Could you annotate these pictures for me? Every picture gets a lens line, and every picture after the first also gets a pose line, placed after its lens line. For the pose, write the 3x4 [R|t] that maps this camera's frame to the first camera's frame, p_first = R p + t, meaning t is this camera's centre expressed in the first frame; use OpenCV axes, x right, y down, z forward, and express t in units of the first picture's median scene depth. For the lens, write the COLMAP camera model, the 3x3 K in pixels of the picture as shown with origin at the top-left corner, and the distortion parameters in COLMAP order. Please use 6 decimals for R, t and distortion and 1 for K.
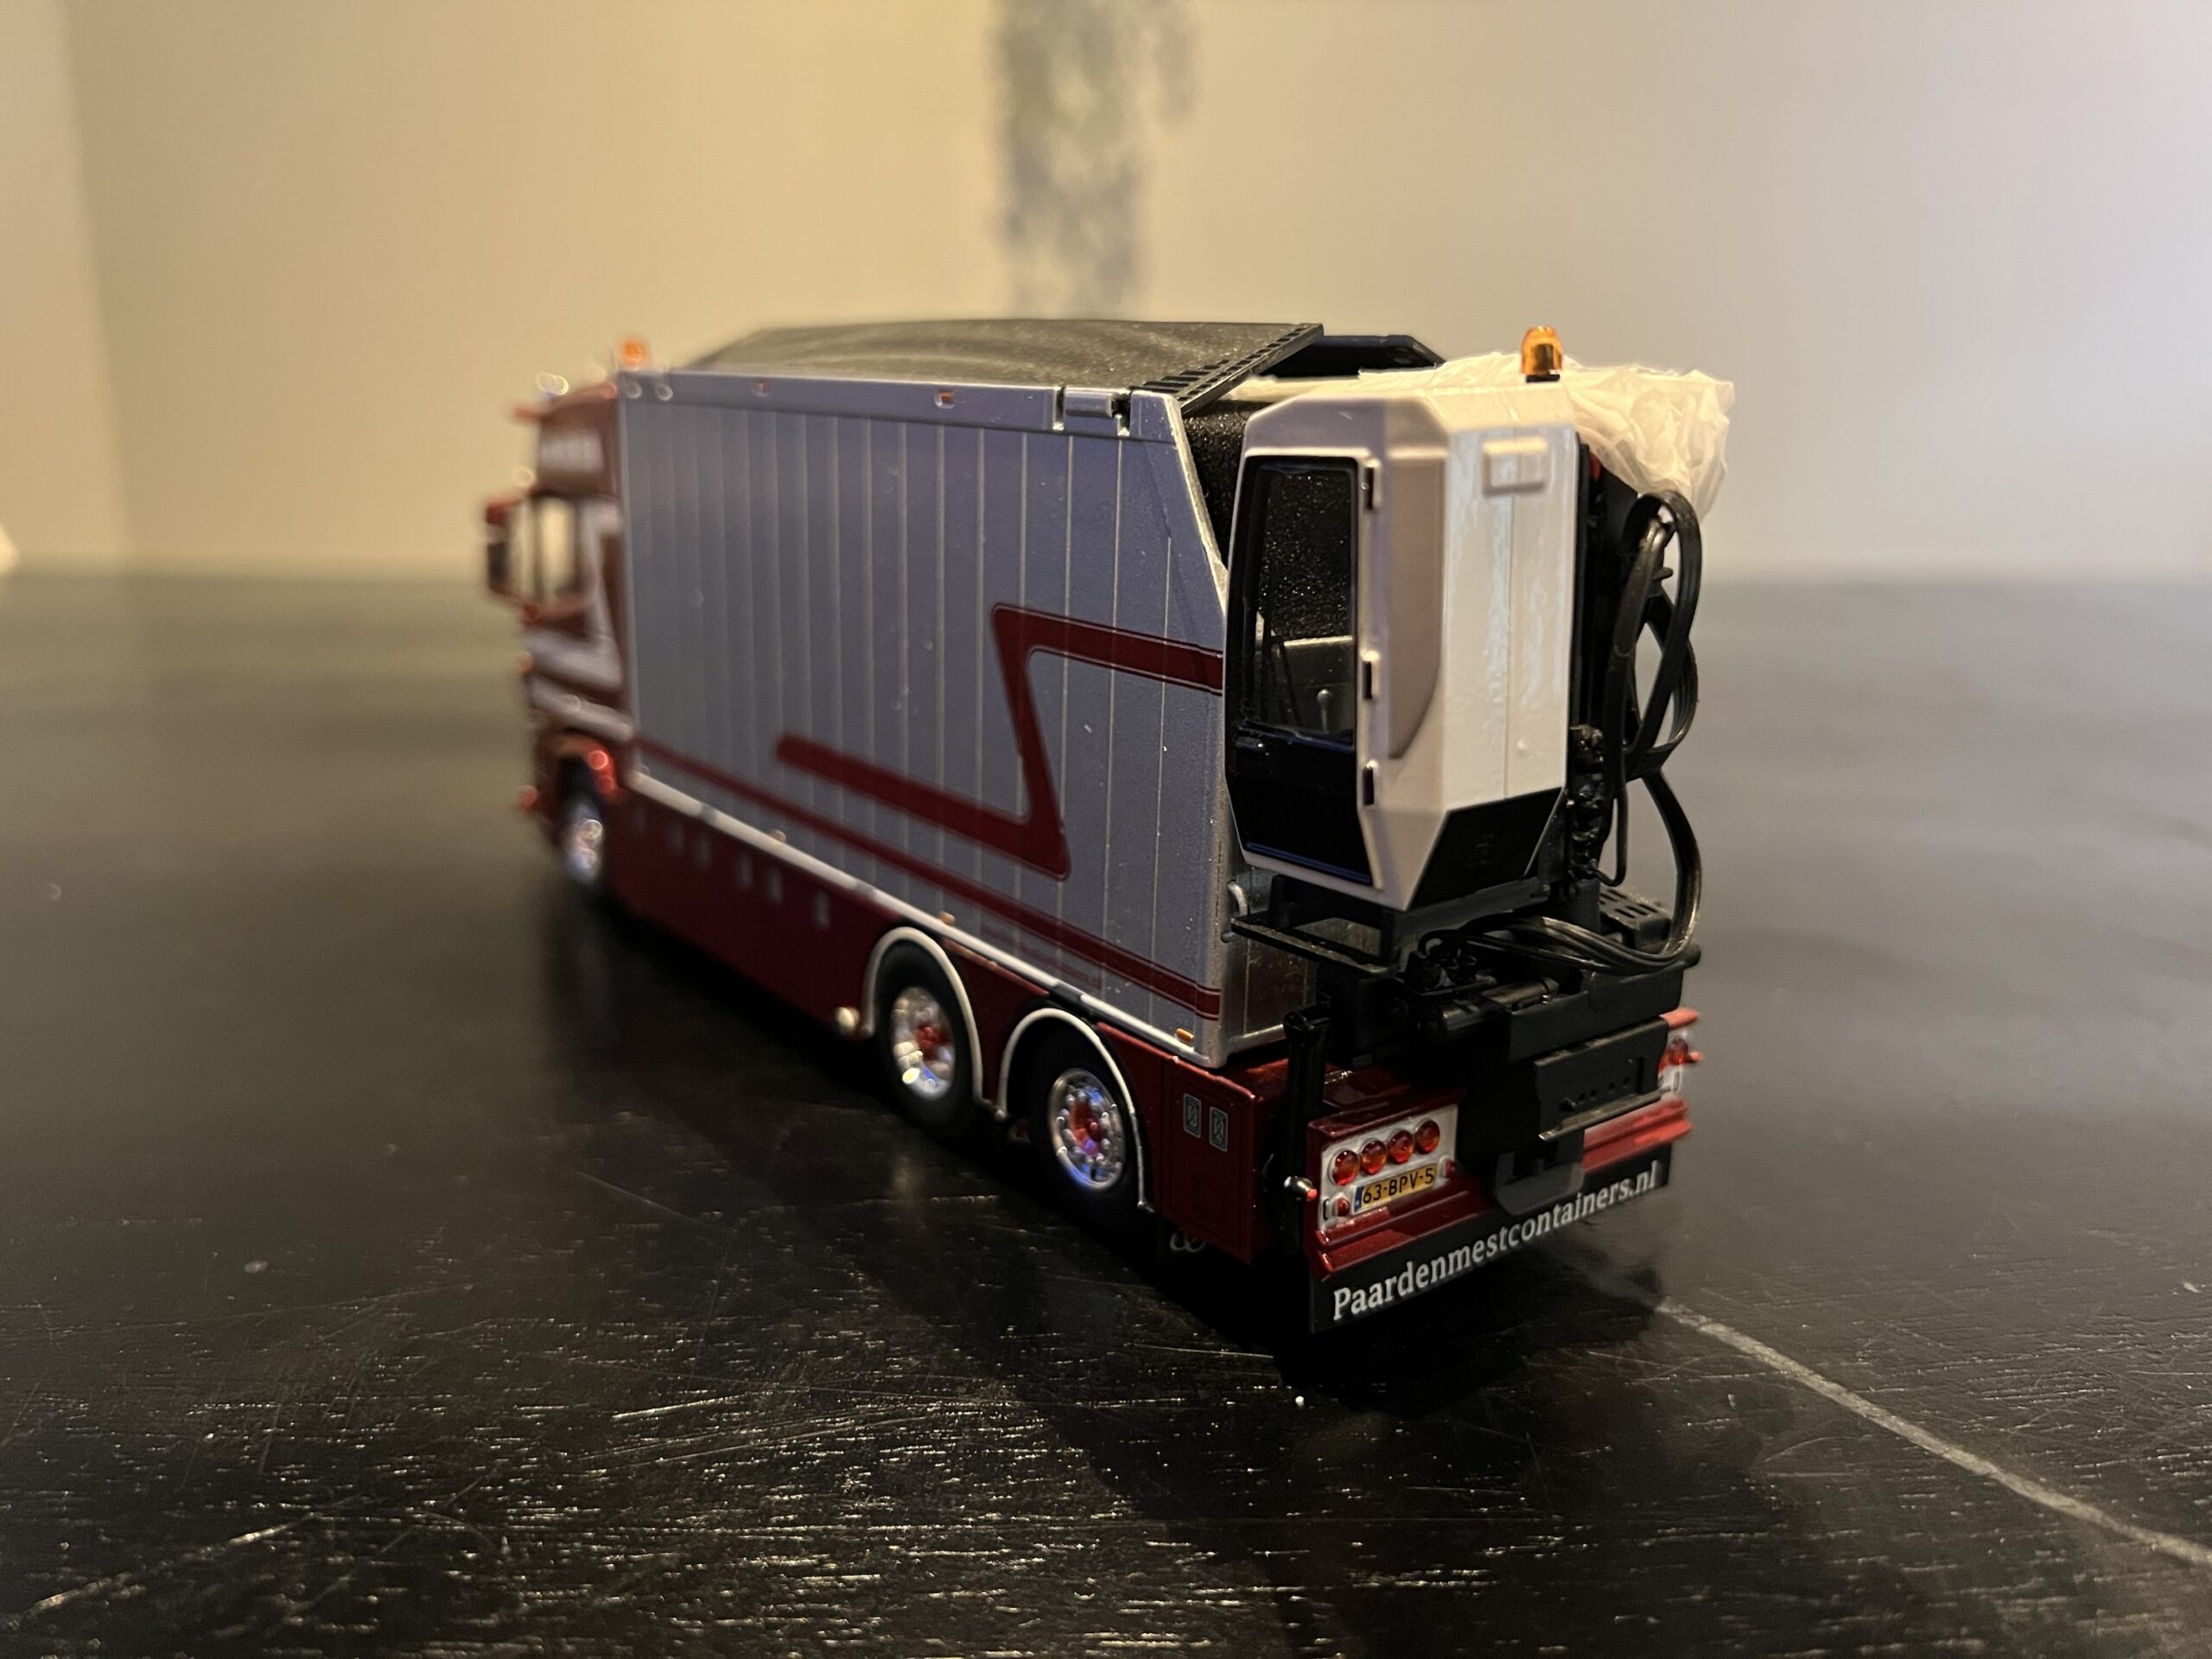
lens RADIAL K [[1740.8, 0, 1107.0], [0, 1740.8, 830.4], [0, 0, 1]] dist [-0.041651, 0.001321]
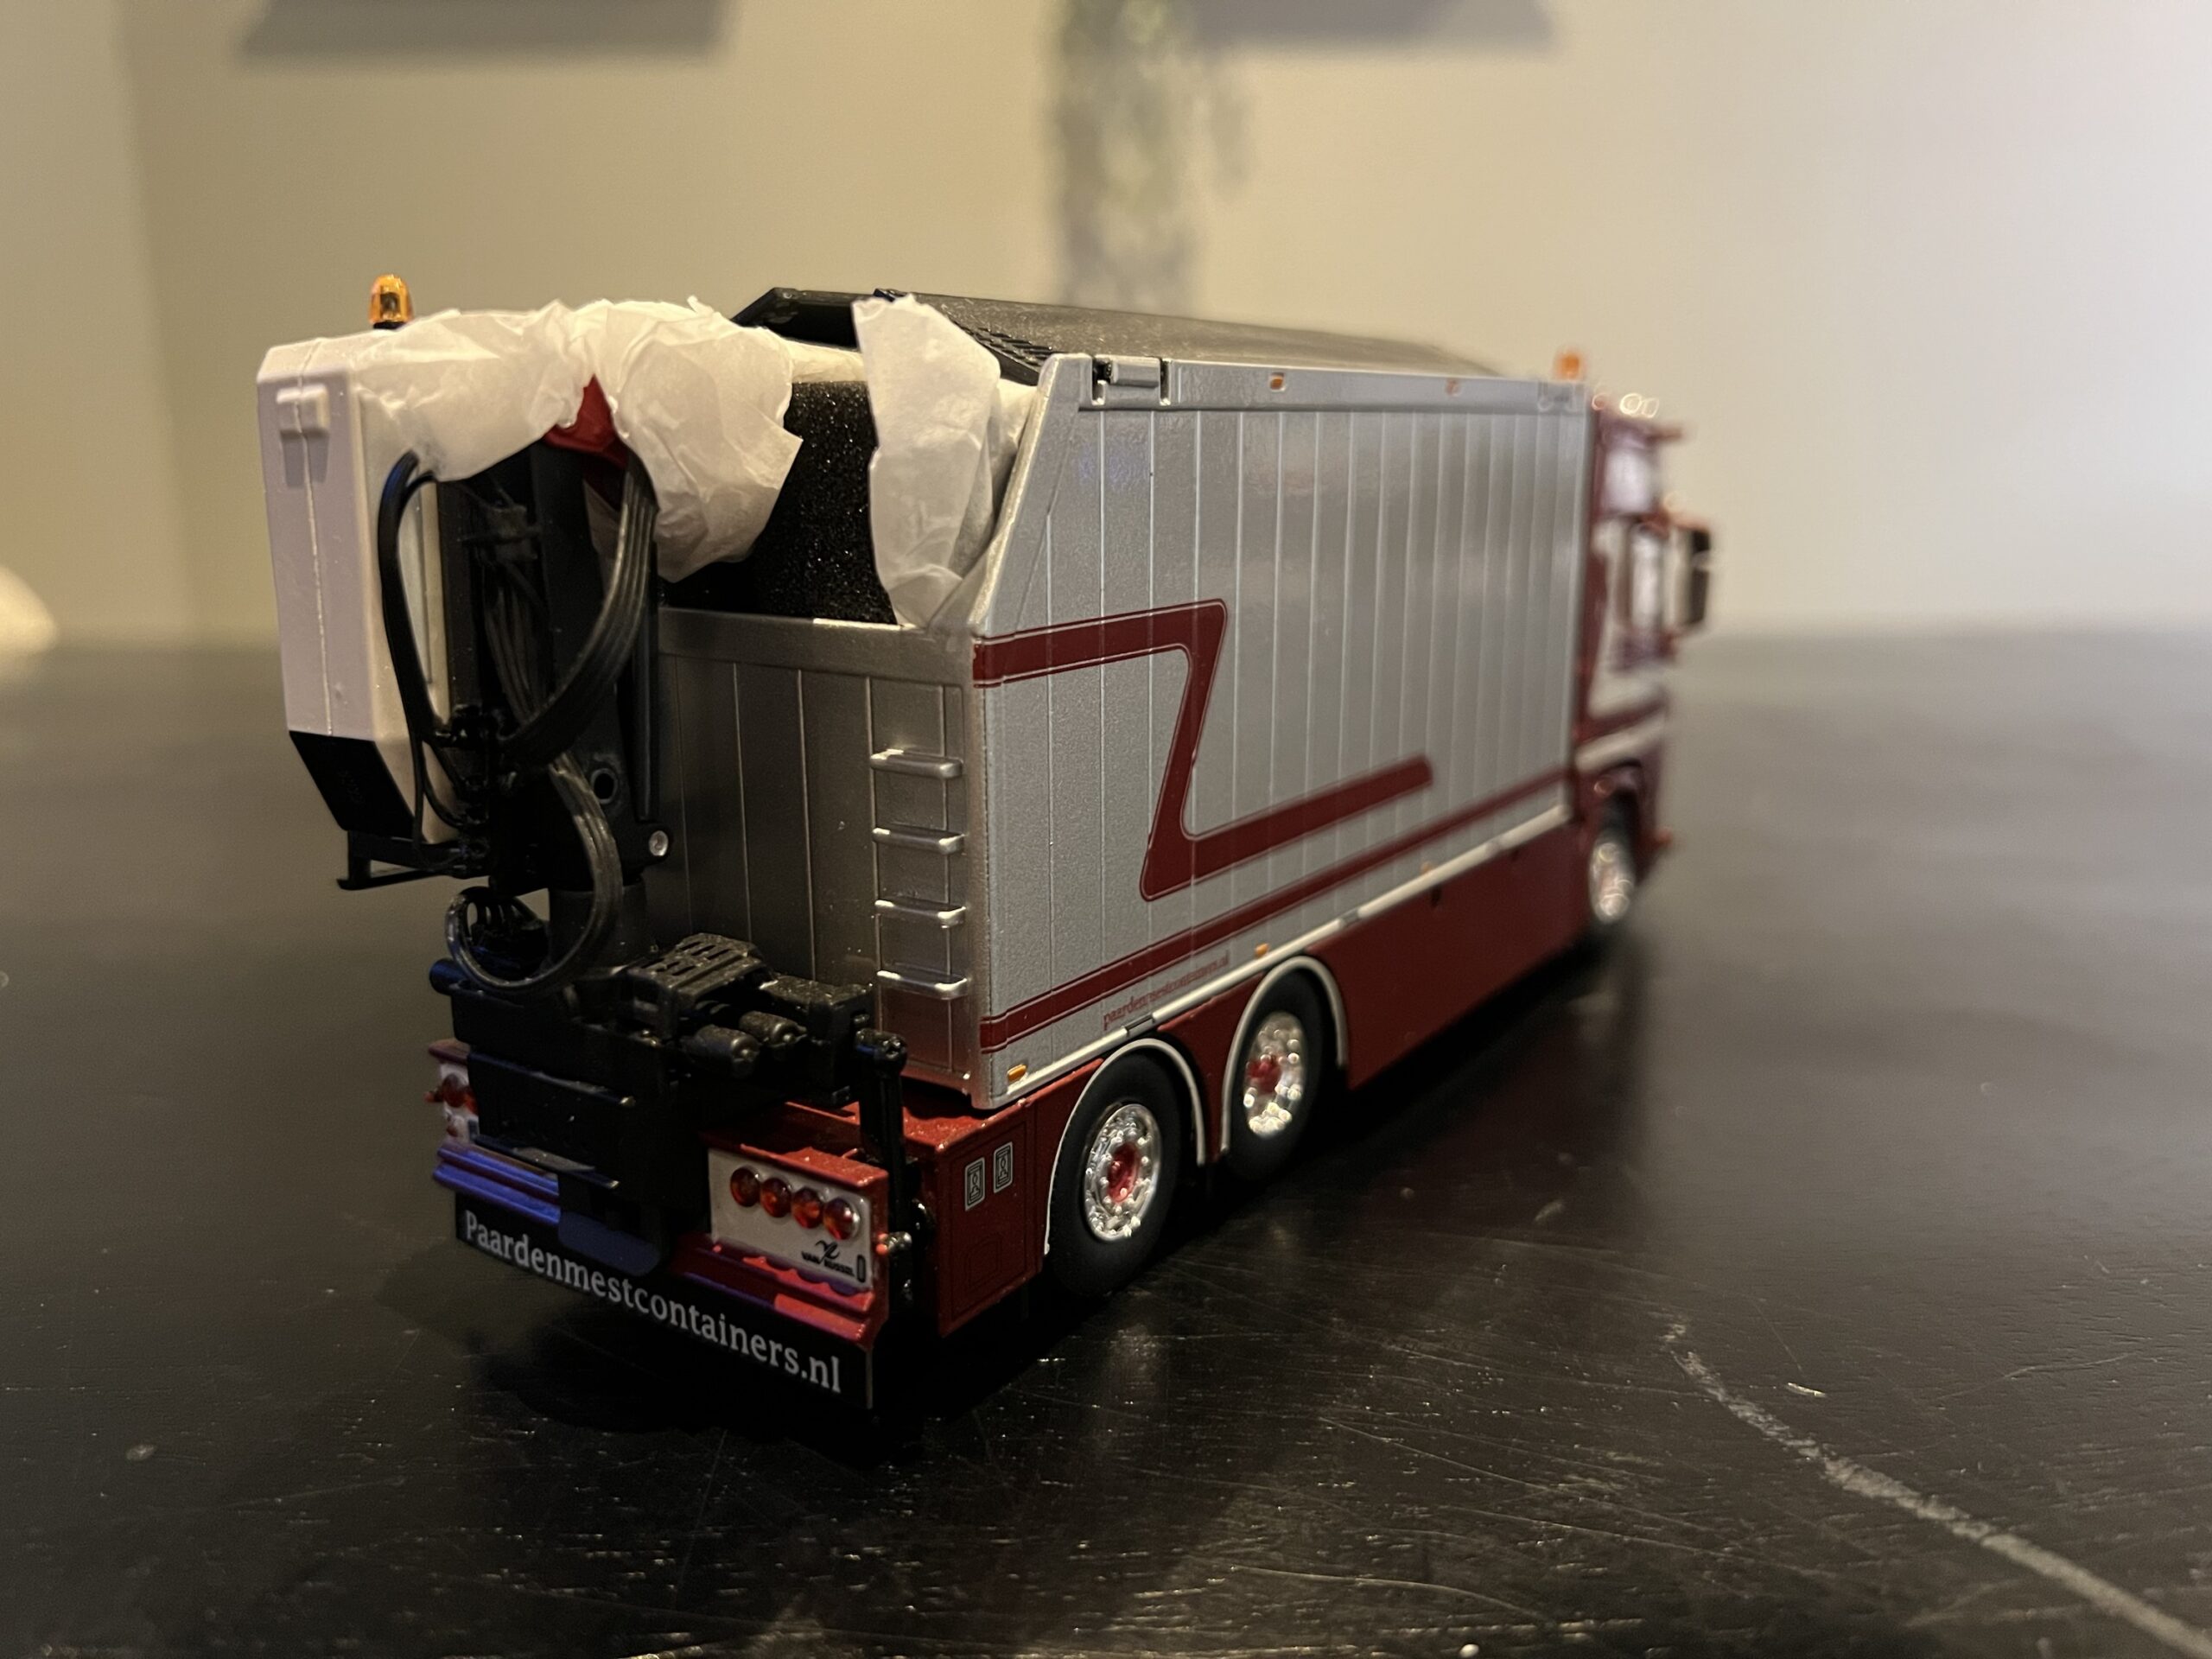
lens RADIAL K [[1740.8, 0, 1102.3], [0, 1740.8, 830.7], [0, 0, 1]] dist [-0.041651, 0.001321]
pose [[0.999254, -0.010651, -0.037133, -0.015532], [0.009095, 0.999084, -0.041825, 0.001957], [0.037544, 0.041456, 0.998435, 0.218318]]
